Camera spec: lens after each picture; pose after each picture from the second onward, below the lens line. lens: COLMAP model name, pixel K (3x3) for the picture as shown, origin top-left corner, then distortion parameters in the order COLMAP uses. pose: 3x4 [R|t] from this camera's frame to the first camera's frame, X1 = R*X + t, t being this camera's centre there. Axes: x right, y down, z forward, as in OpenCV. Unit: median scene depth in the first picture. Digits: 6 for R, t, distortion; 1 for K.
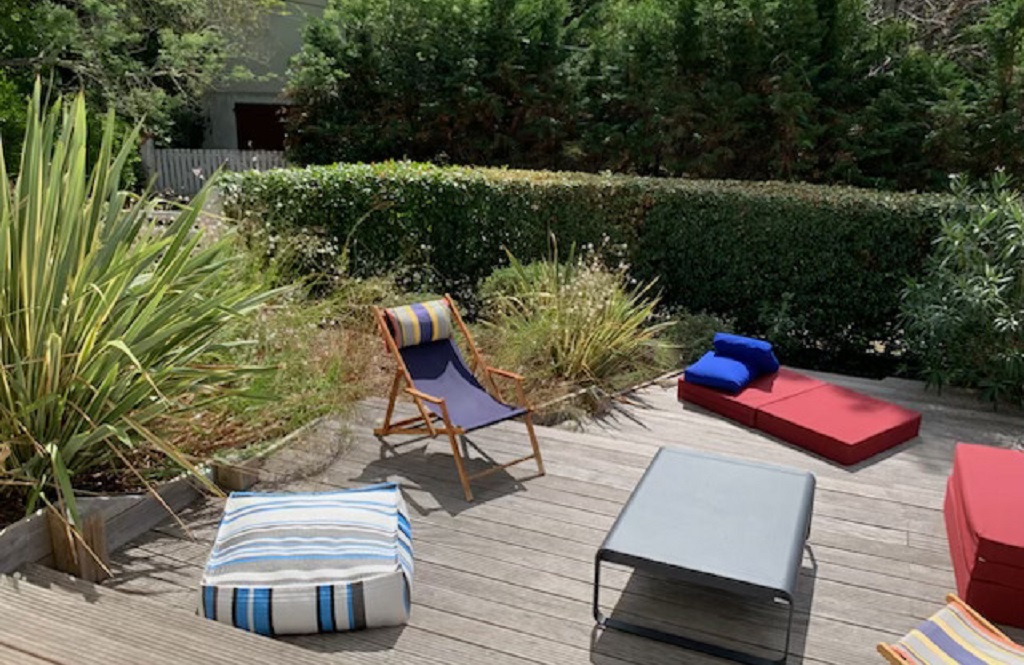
lens RADIAL K [[815.8, 0, 510.6], [0, 815.8, 380.1], [0, 0, 1]] dist [0.002134, -0.049209]
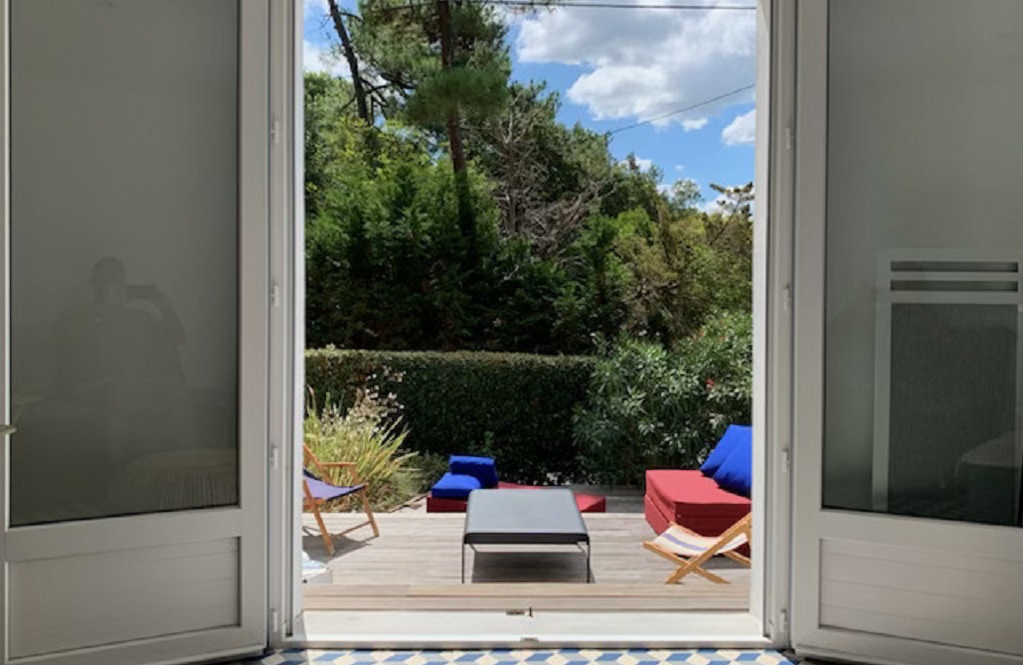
lens RADIAL K [[815.0, 0, 510.1], [0, 815.0, 380.0], [0, 0, 1]] dist [0.002134, -0.049209]
pose [[0.909992, -0.043578, 0.412329, -0.081291], [0.144586, 0.965390, -0.217066, 0.052267], [-0.388599, 0.257146, 0.884798, -0.081827]]
